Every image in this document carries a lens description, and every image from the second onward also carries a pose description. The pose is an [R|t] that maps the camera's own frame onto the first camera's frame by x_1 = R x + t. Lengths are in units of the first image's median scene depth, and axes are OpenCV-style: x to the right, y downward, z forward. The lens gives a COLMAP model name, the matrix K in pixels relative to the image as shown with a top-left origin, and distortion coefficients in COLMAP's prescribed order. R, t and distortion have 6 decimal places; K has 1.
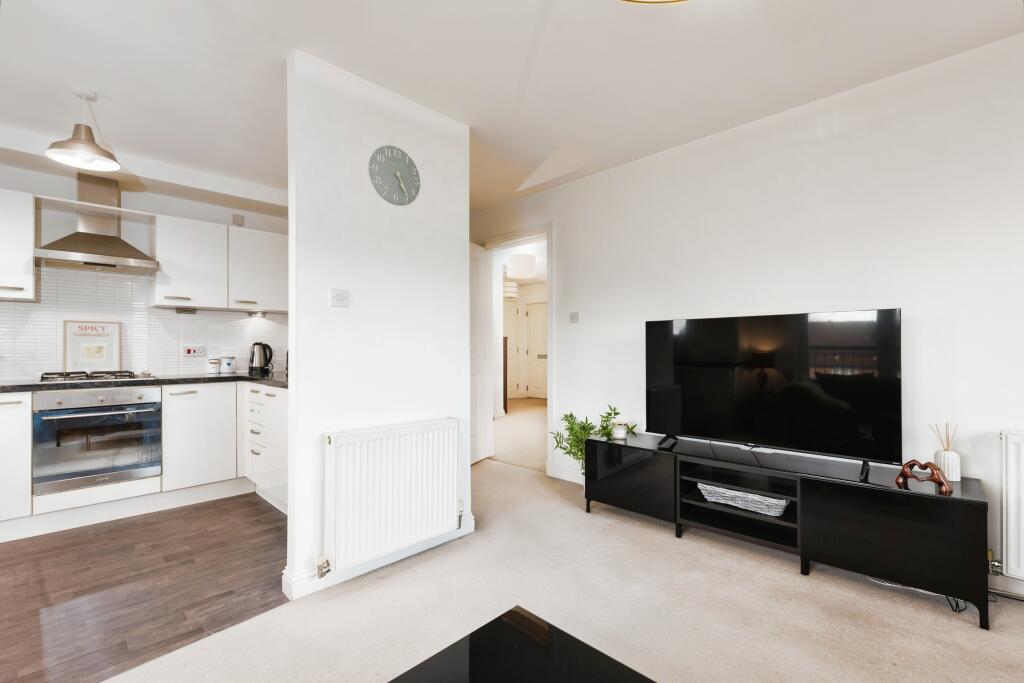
lens RADIAL K [[457.0, 0, 514.9], [0, 457.0, 345.3], [0, 0, 1]] dist [-0.004354, -0.000876]
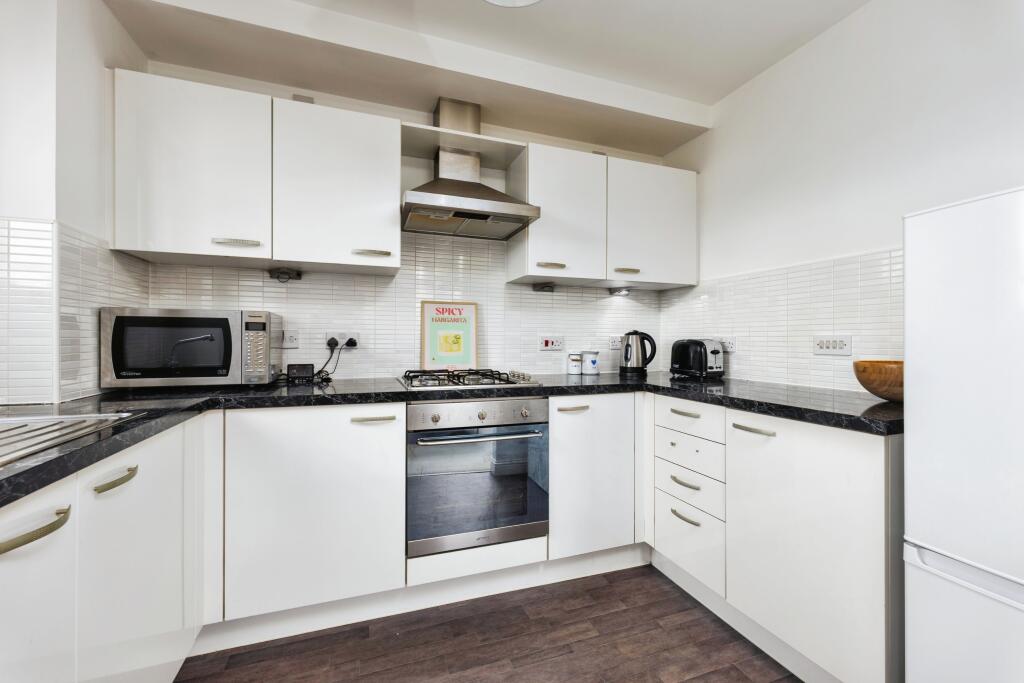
lens RADIAL K [[420.5, 0, 509.6], [0, 420.5, 339.6], [0, 0, 1]] dist [-0.000969, 0.000600]
pose [[0.905331, 0.009113, -0.424609, -0.553710], [-0.007353, 0.999956, 0.005783, 0.004690], [0.424643, -0.002113, 0.905358, 0.421814]]
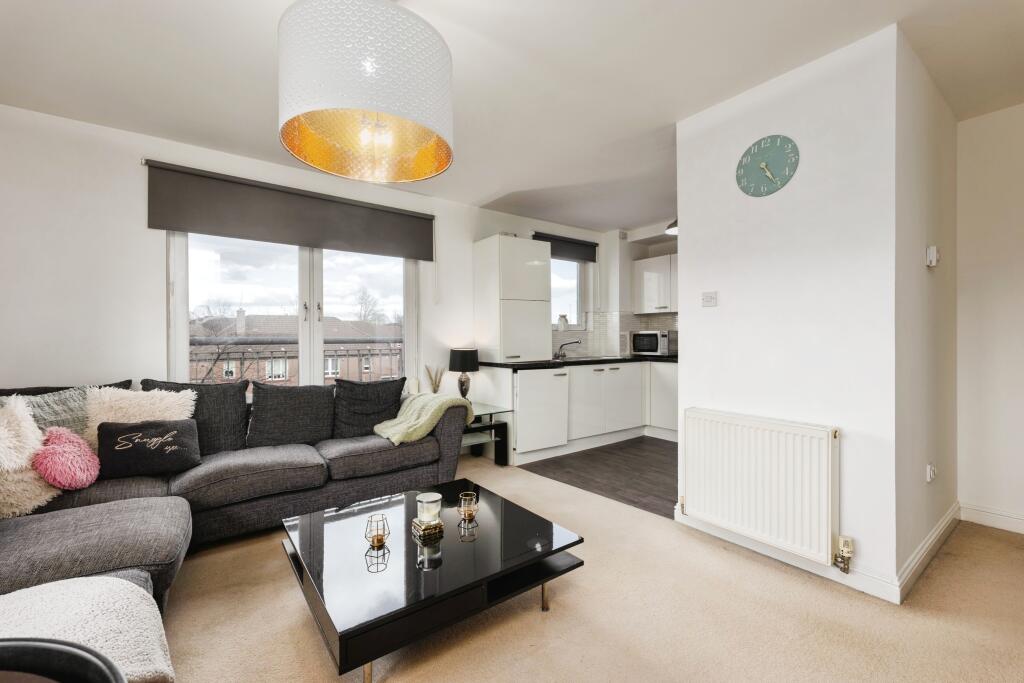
lens RADIAL K [[420.5, 0, 504.4], [0, 420.5, 341.1], [0, 0, 1]] dist [-0.000969, 0.000600]
pose [[-0.170852, 0.009012, -0.985255, 0.545345], [0.008620, 0.999934, 0.007651, -0.004111], [0.985259, -0.007185, -0.170919, 0.443514]]
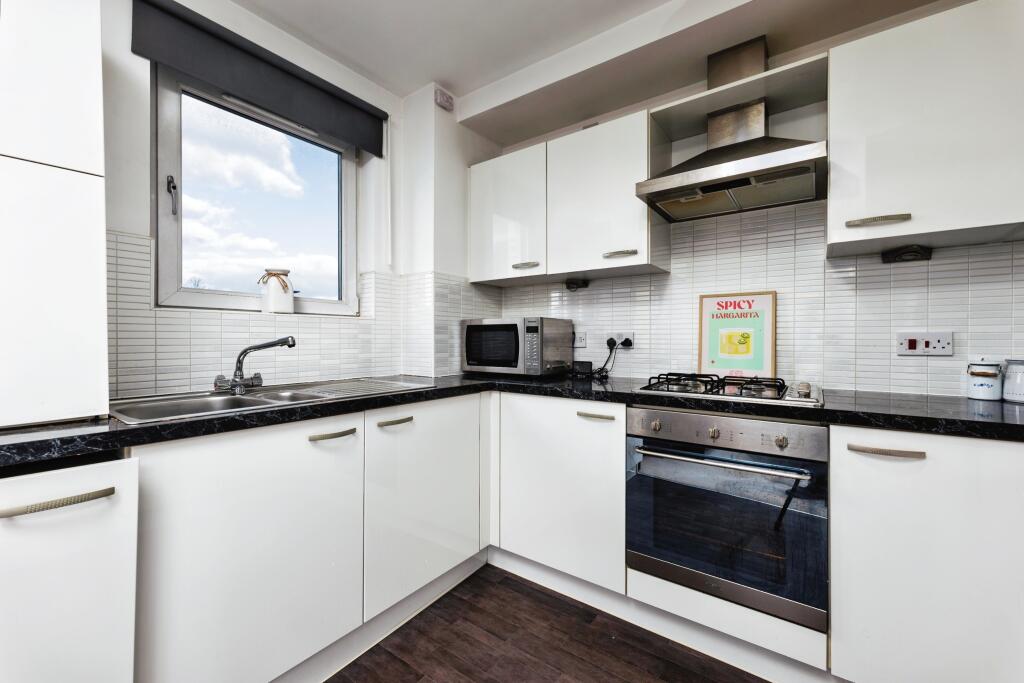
lens RADIAL K [[420.5, 0, 510.5], [0, 420.5, 338.0], [0, 0, 1]] dist [-0.000969, 0.000600]
pose [[0.145316, 0.002828, -0.989381, -0.414689], [0.004488, 0.999984, 0.003517, 0.004609], [0.989375, -0.004951, 0.145301, 0.625910]]
